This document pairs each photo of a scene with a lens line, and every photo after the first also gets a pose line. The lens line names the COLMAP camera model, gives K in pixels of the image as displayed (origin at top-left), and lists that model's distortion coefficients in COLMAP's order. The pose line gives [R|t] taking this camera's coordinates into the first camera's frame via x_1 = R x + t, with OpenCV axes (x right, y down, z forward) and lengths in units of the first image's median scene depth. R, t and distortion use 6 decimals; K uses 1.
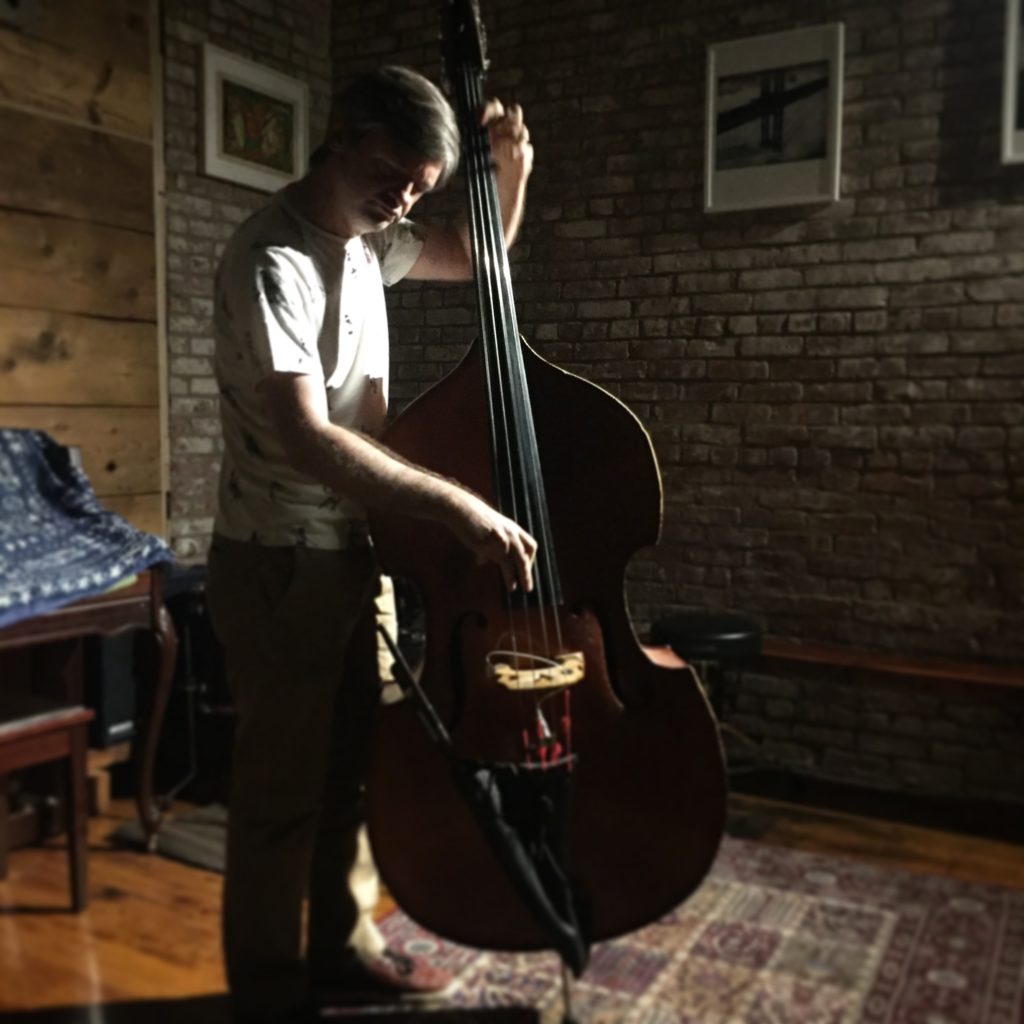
lens RADIAL K [[1159.5, 0, 508.4], [0, 1159.5, 510.5], [0, 0, 1]] dist [0.051004, 0.000000]
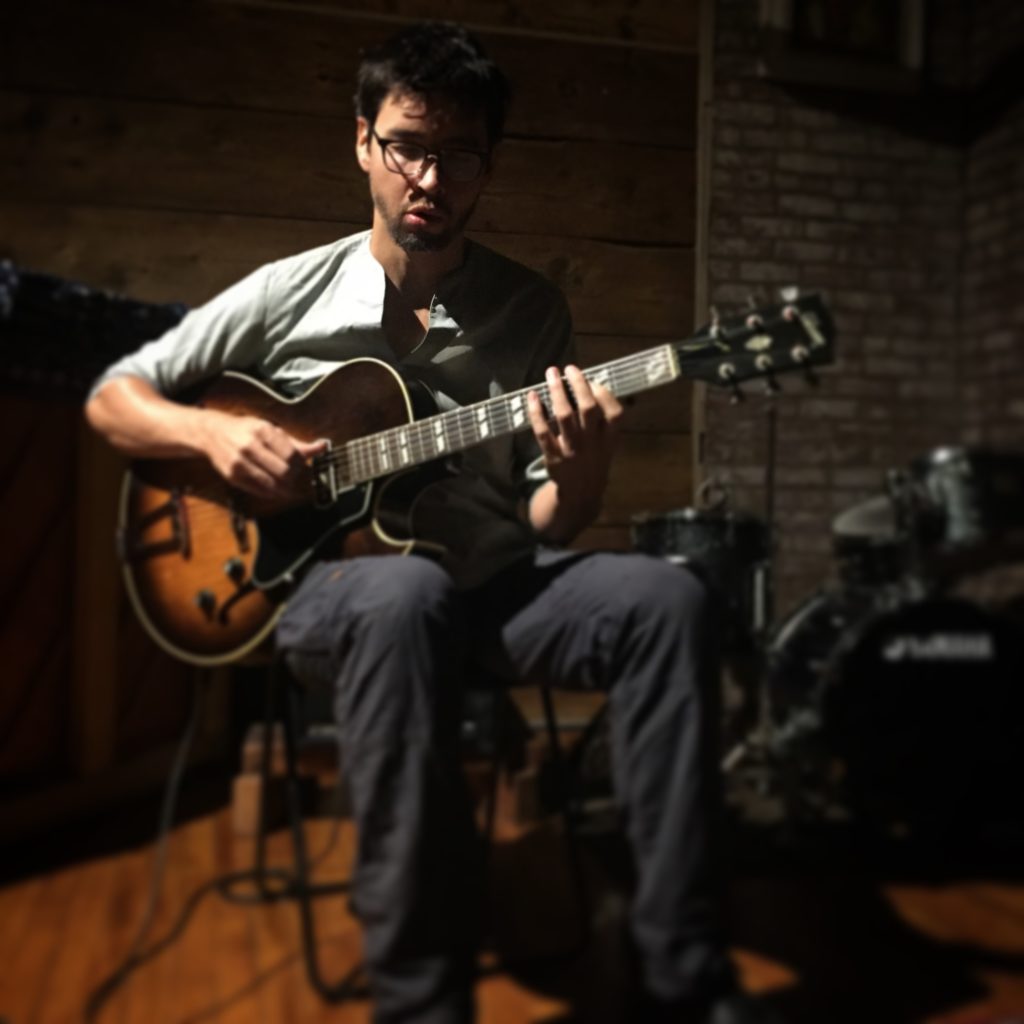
lens RADIAL K [[1159.5, 0, 507.4], [0, 1159.5, 509.6], [0, 0, 1]] dist [0.051004, 0.000000]
pose [[0.707962, 0.006840, -0.706218, 0.235262], [-0.060858, 0.996825, -0.051353, 0.098705], [0.703624, 0.079334, 0.706130, 0.270164]]
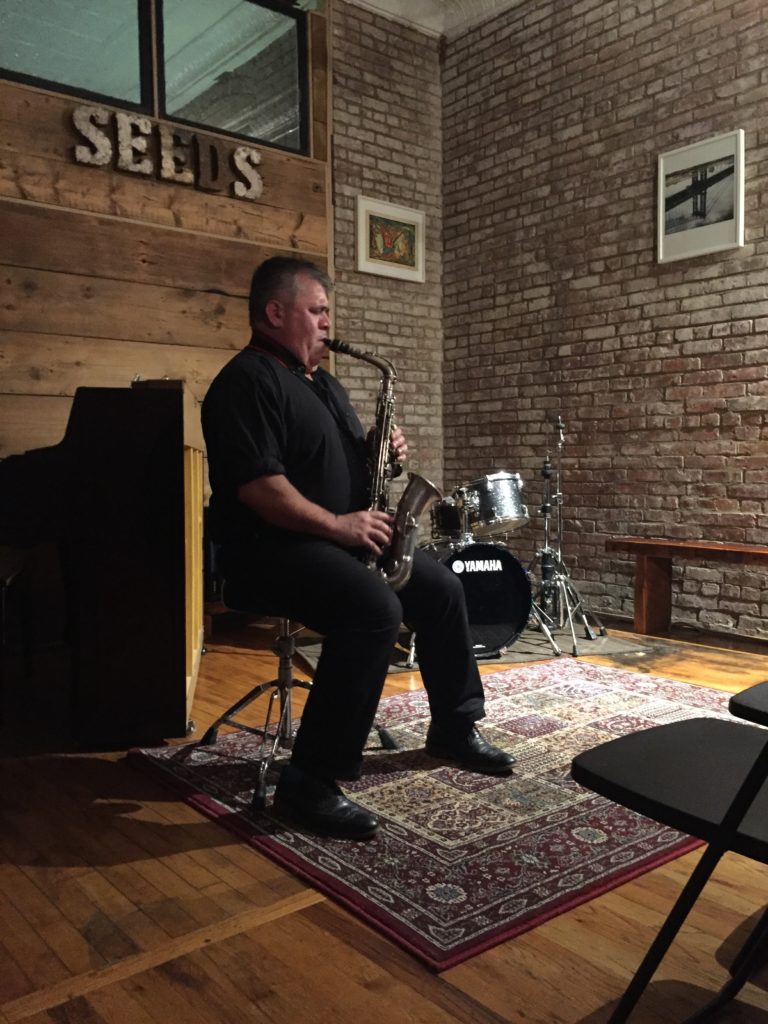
lens RADIAL K [[869.6, 0, 384.3], [0, 869.6, 511.6], [0, 0, 1]] dist [0.070444, -0.074806]
pose [[0.944076, -0.000766, -0.329726, 0.203579], [-0.006202, 0.999779, -0.020081, 0.093059], [0.329669, 0.021003, 0.943863, -0.194946]]
